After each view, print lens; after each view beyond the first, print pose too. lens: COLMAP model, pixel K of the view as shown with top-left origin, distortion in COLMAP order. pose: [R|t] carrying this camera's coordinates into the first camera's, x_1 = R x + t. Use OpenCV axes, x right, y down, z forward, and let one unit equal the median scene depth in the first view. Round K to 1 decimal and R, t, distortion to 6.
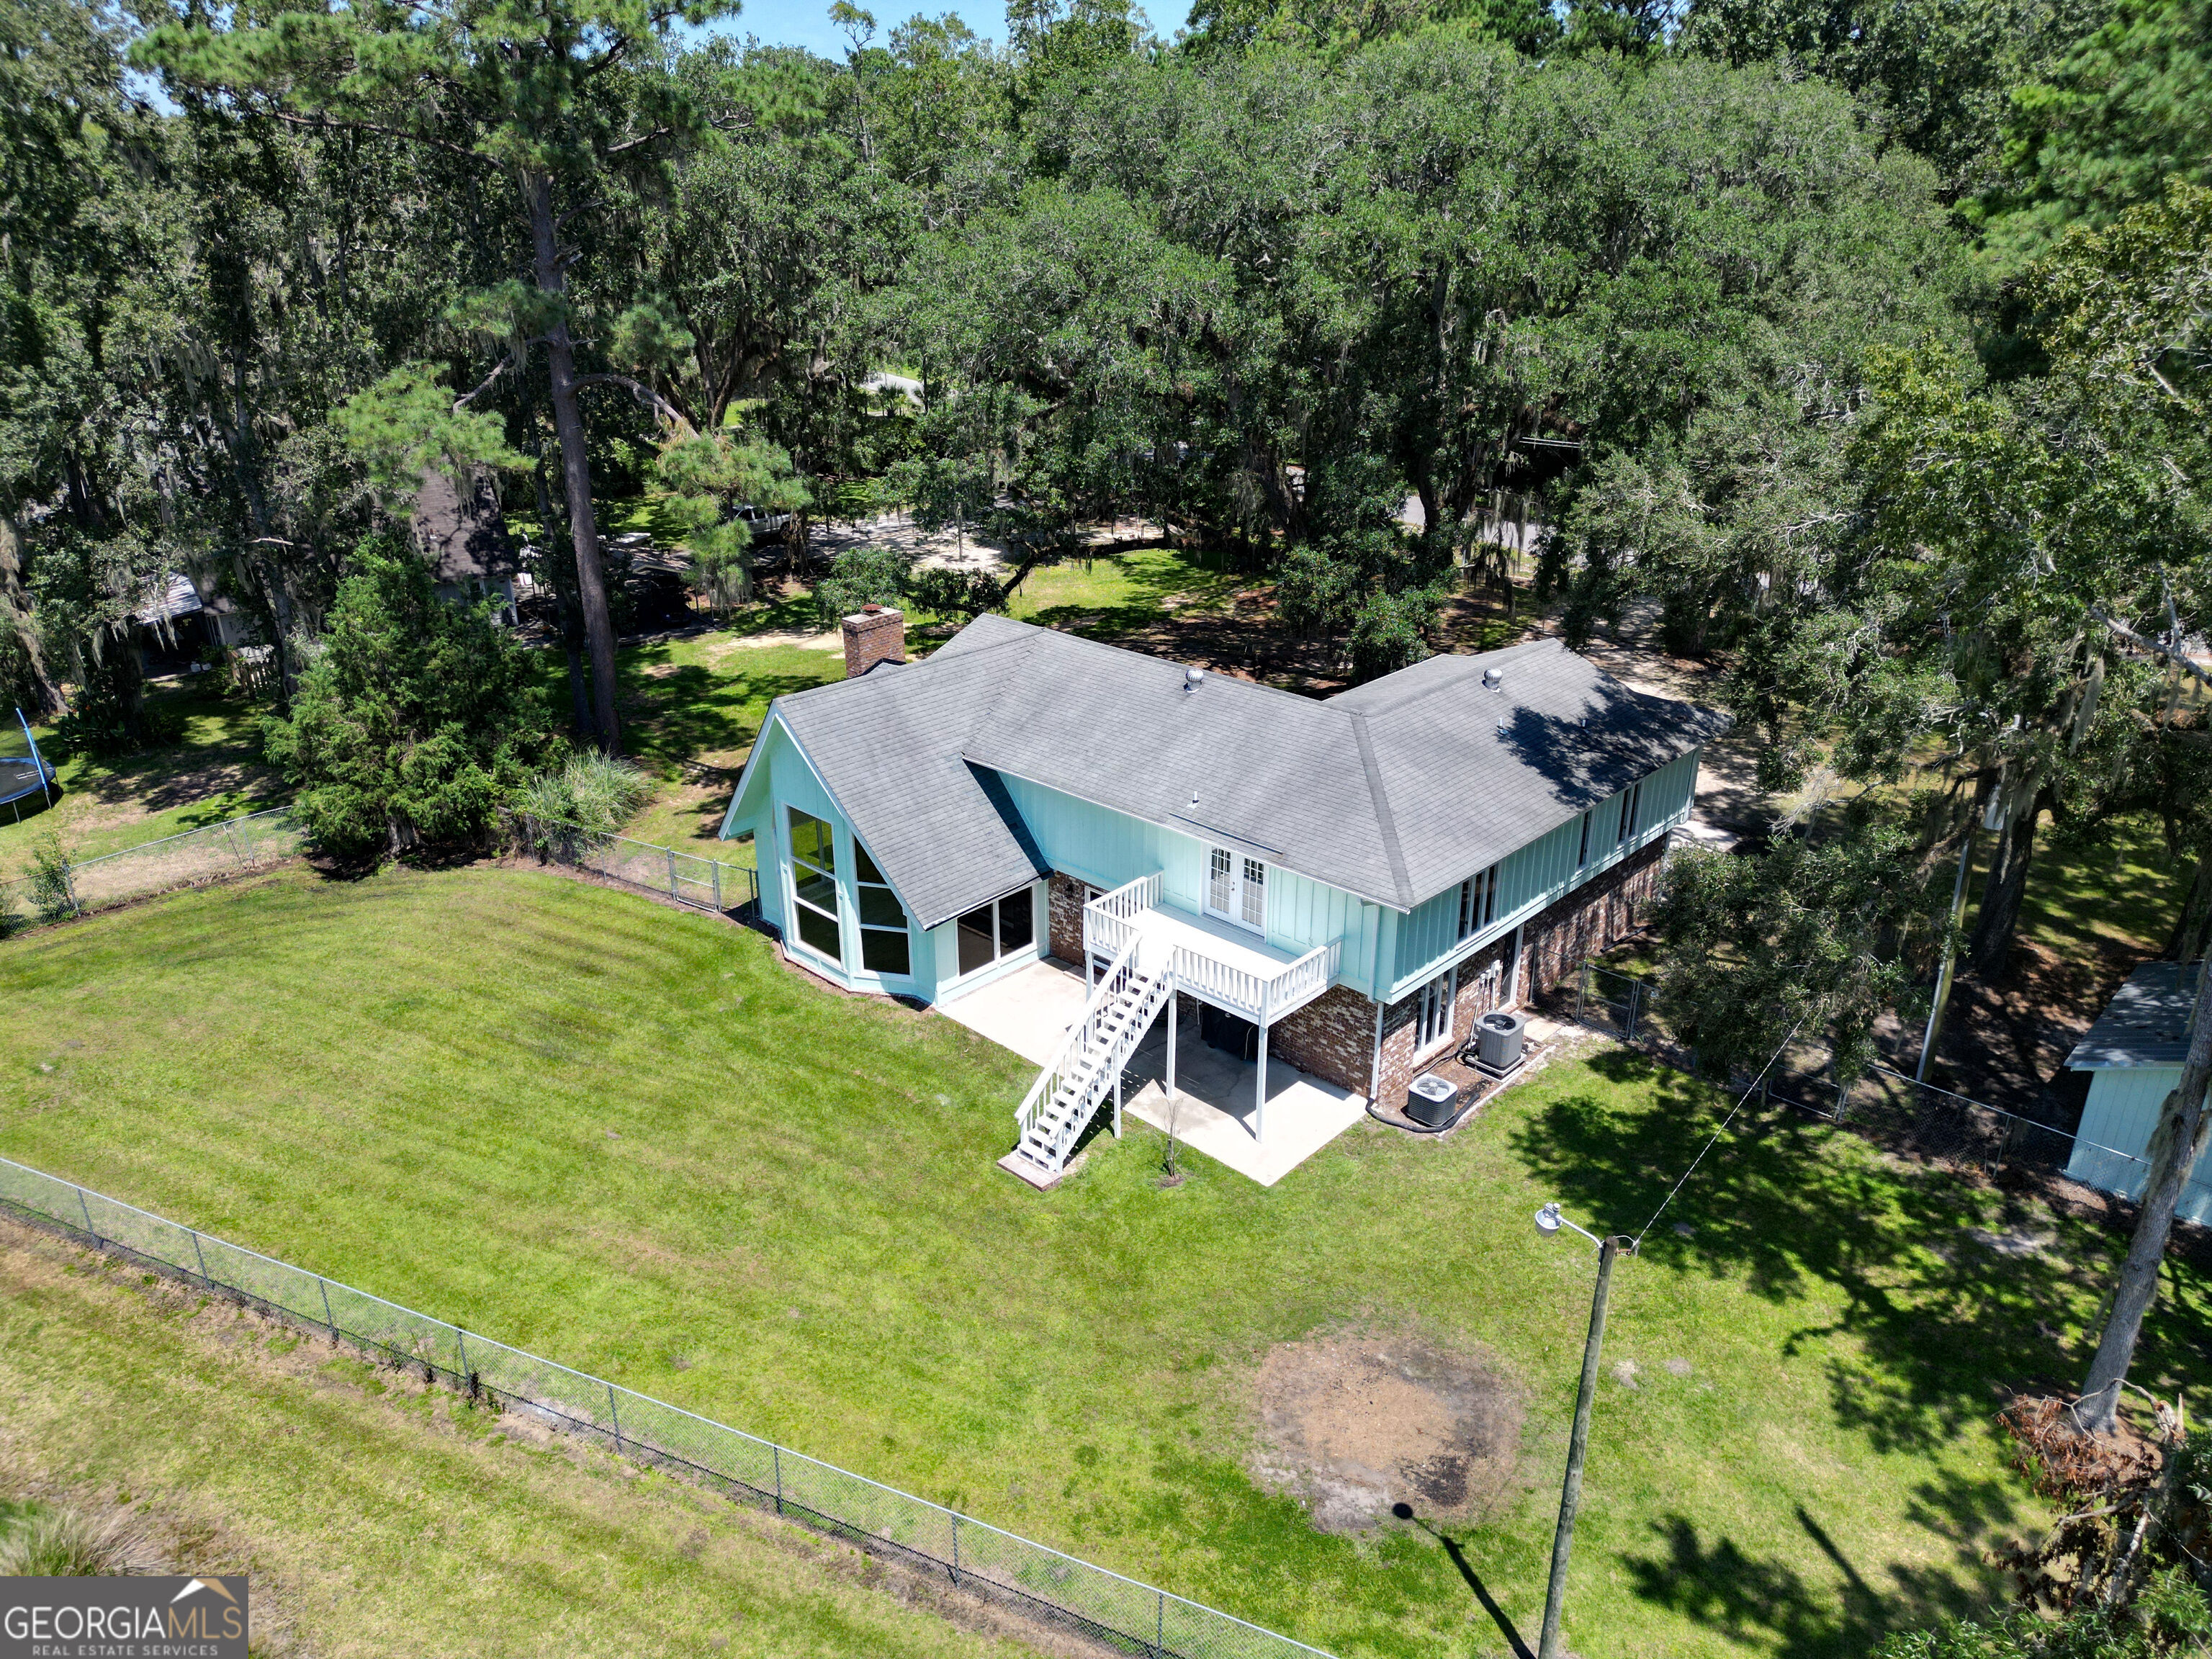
lens RADIAL K [[1549.7, 0, 1107.6], [0, 1549.7, 825.9], [0, 0, 1]] dist [0.069330, -0.061500]
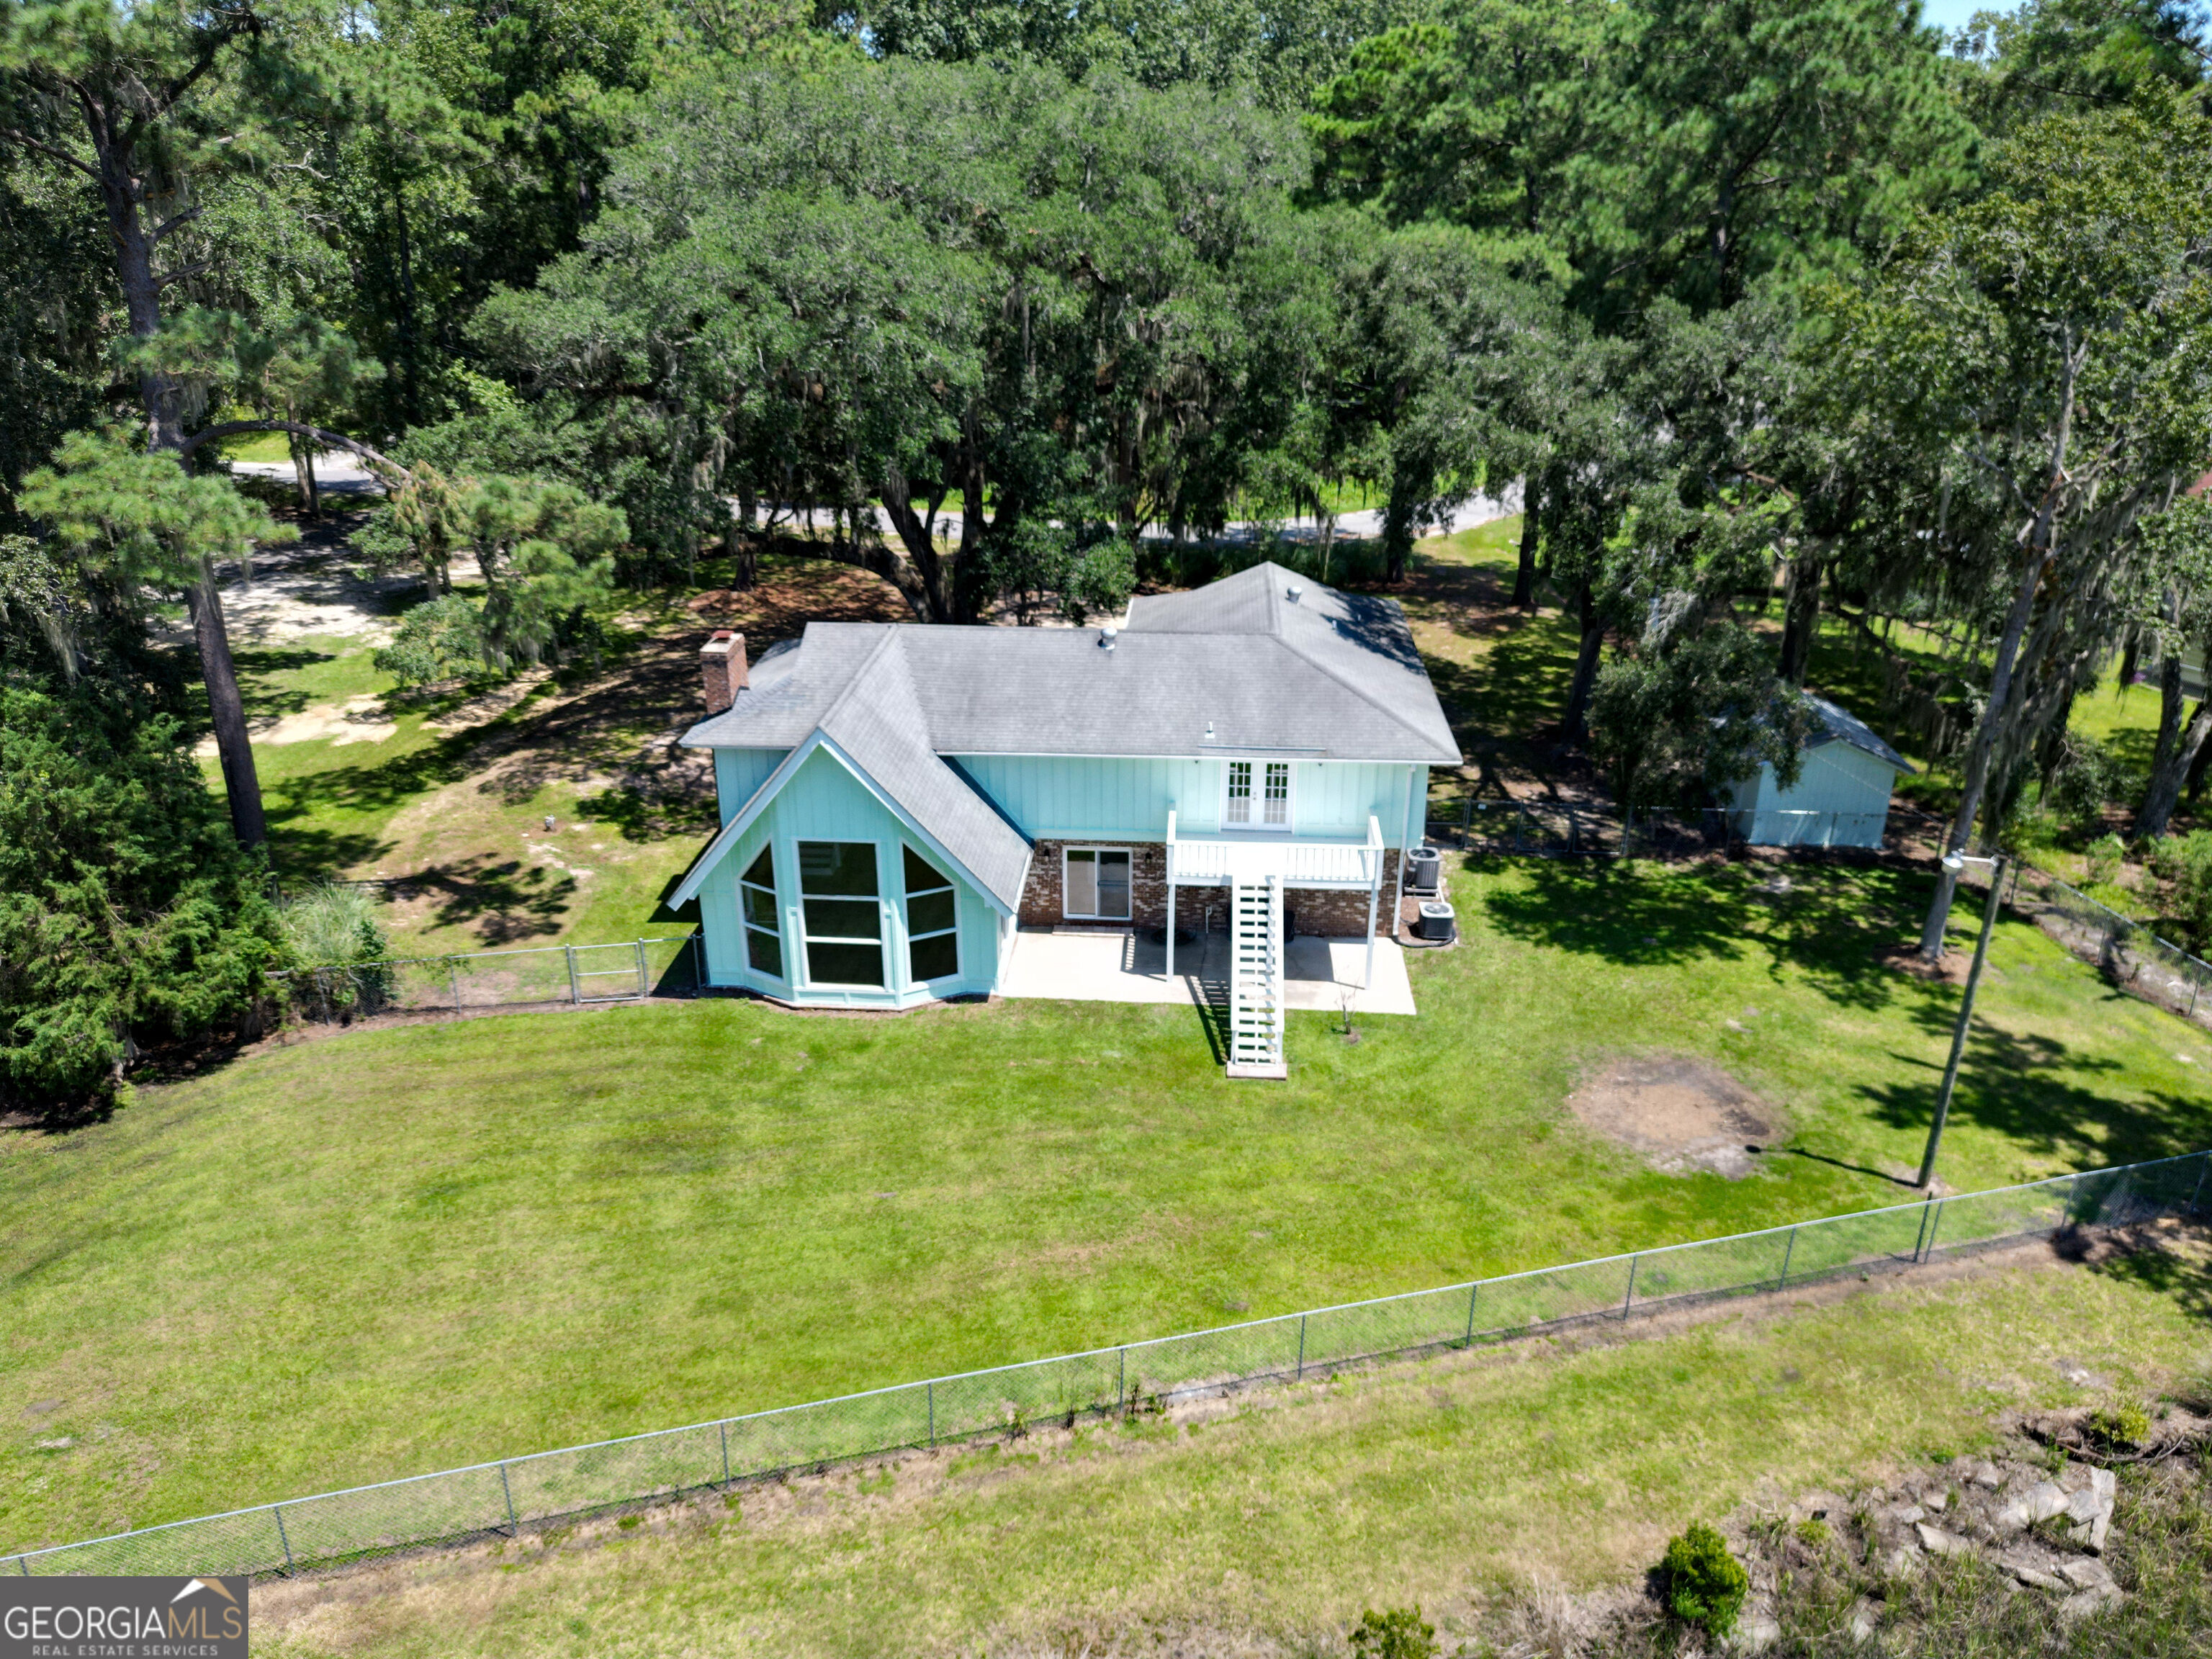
lens RADIAL K [[1561.9, 0, 1100.8], [0, 1561.9, 824.6], [0, 0, 1]] dist [0.066492, -0.063631]
pose [[0.773862, -0.241342, 0.585570, -0.630405], [0.244521, 0.966717, 0.075284, -0.051107], [-0.584249, 0.084924, 0.807119, 0.124704]]
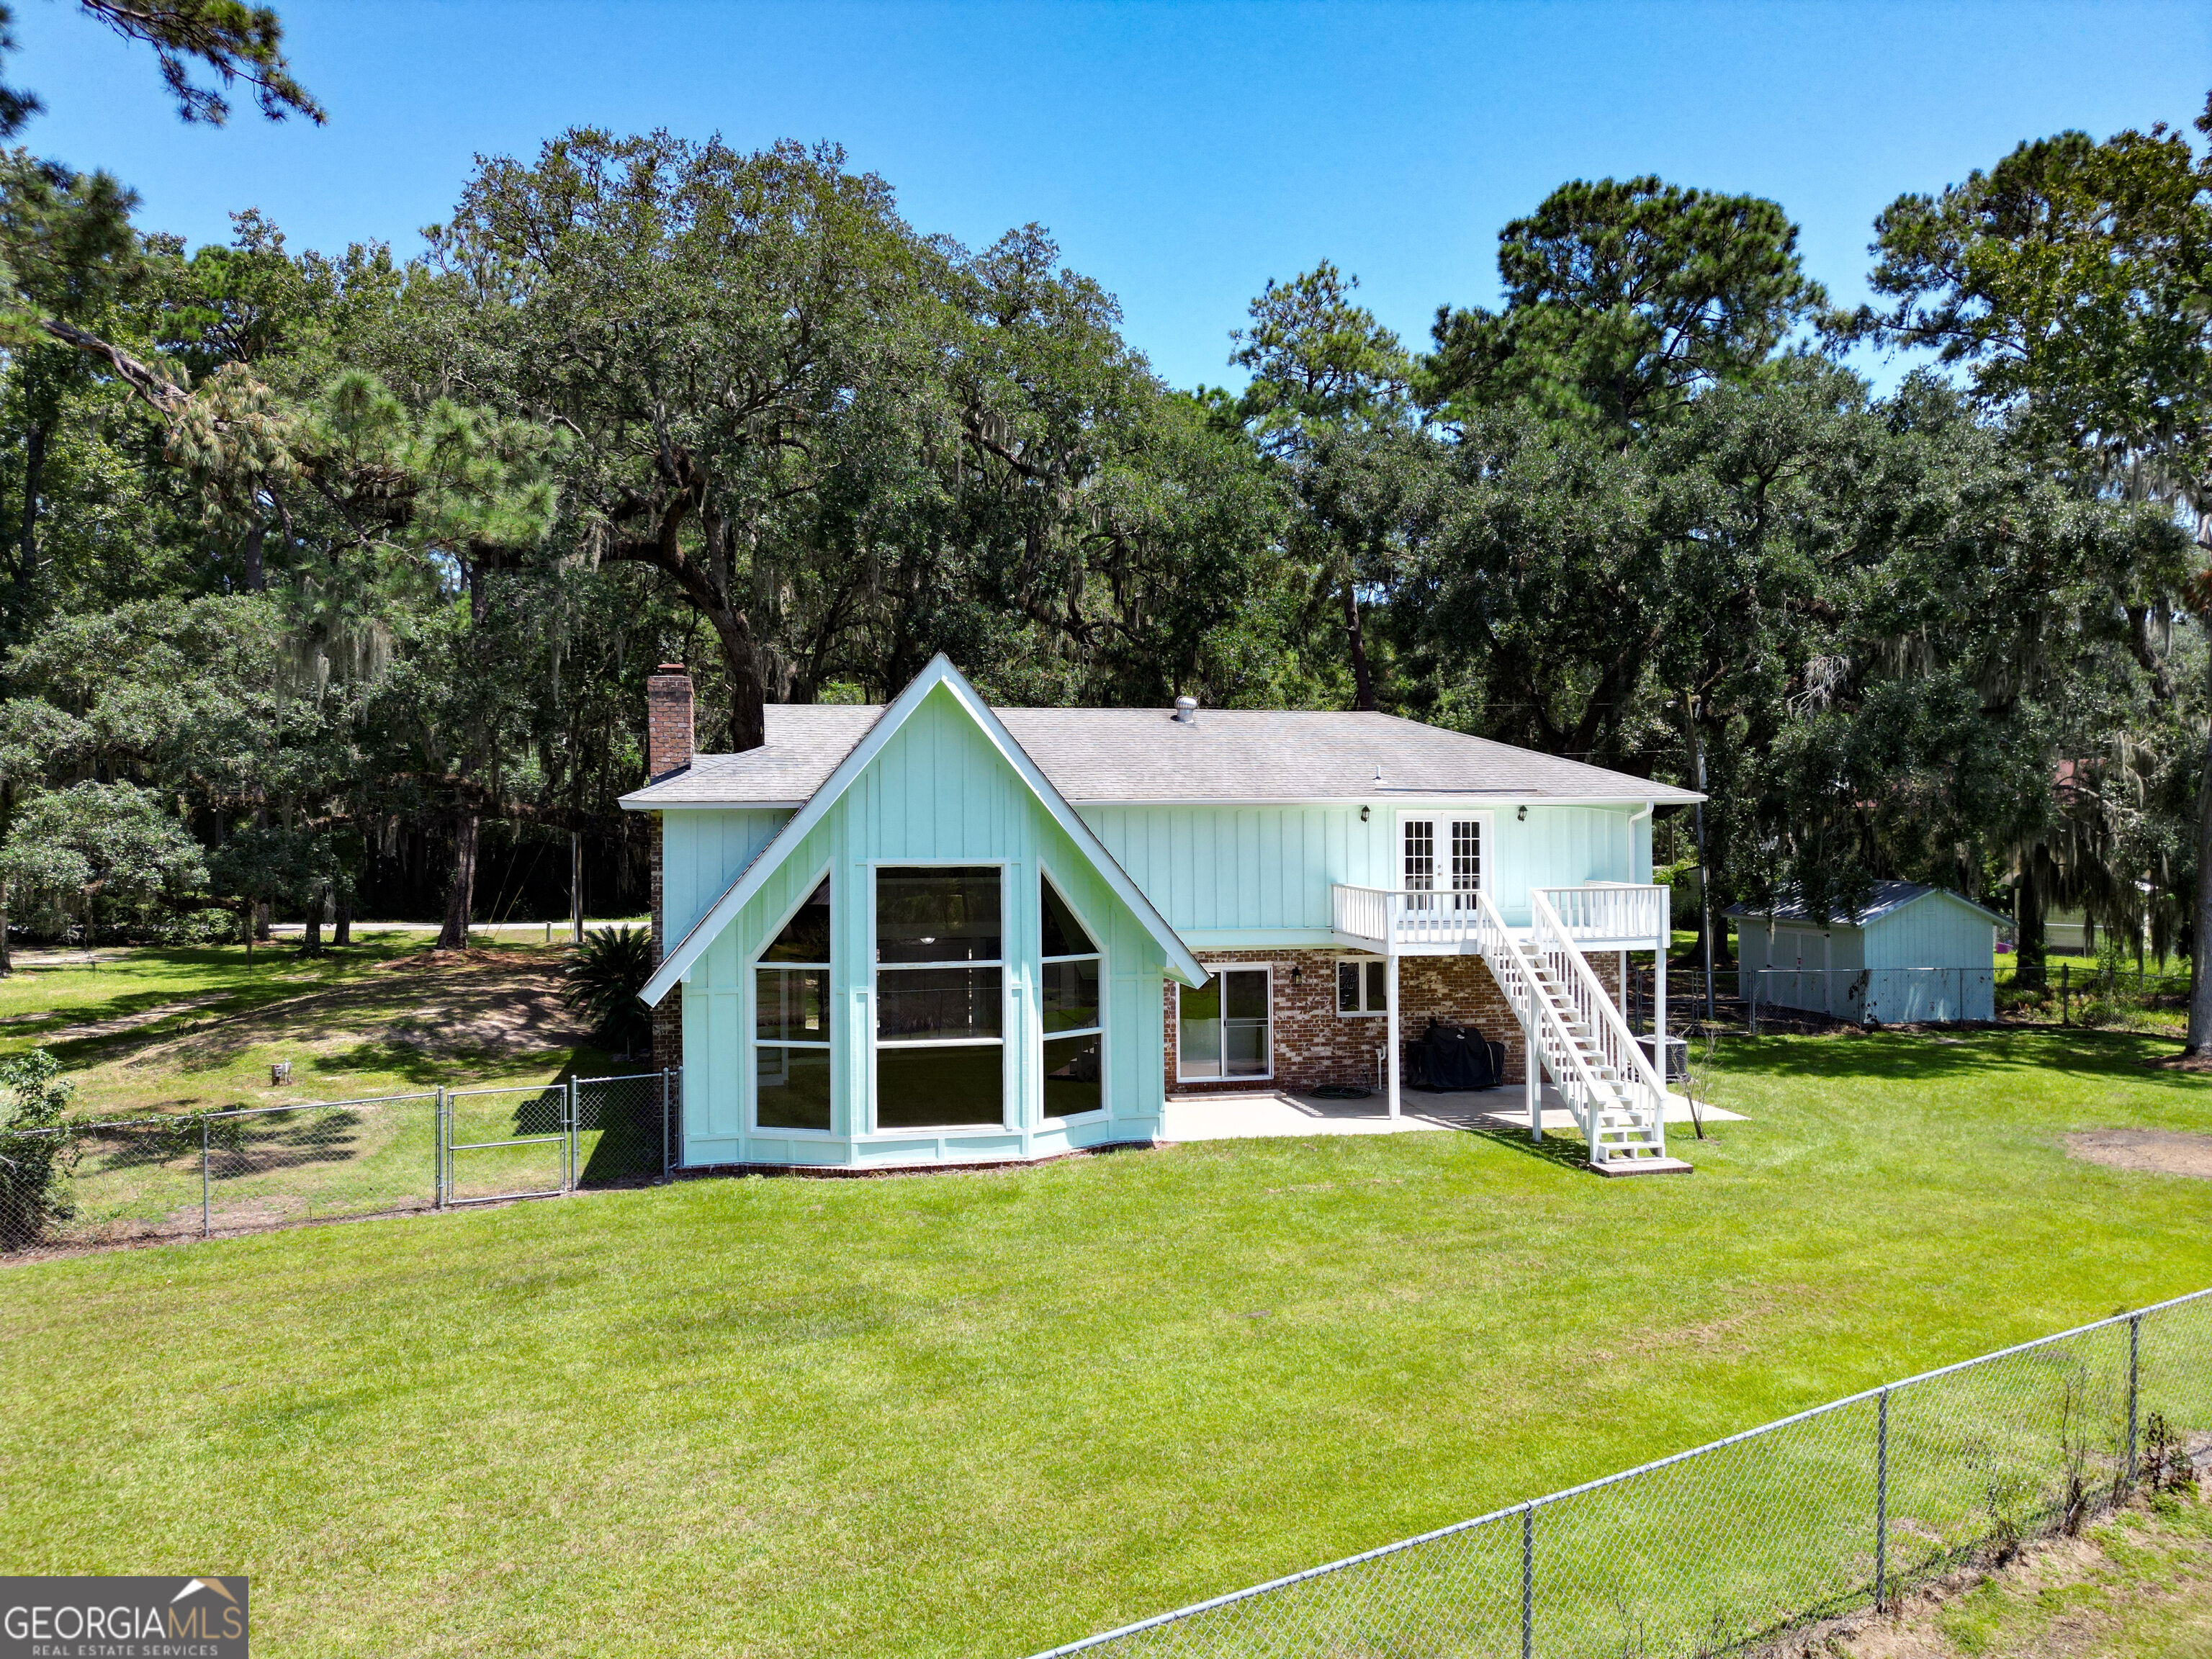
lens RADIAL K [[1561.9, 0, 1100.8], [0, 1561.9, 824.6], [0, 0, 1]] dist [0.066492, -0.063631]
pose [[0.560470, 0.001513, 0.828174, -0.658686], [0.325073, 0.919341, -0.221674, 0.131701], [-0.761710, 0.393458, 0.514771, 0.636948]]
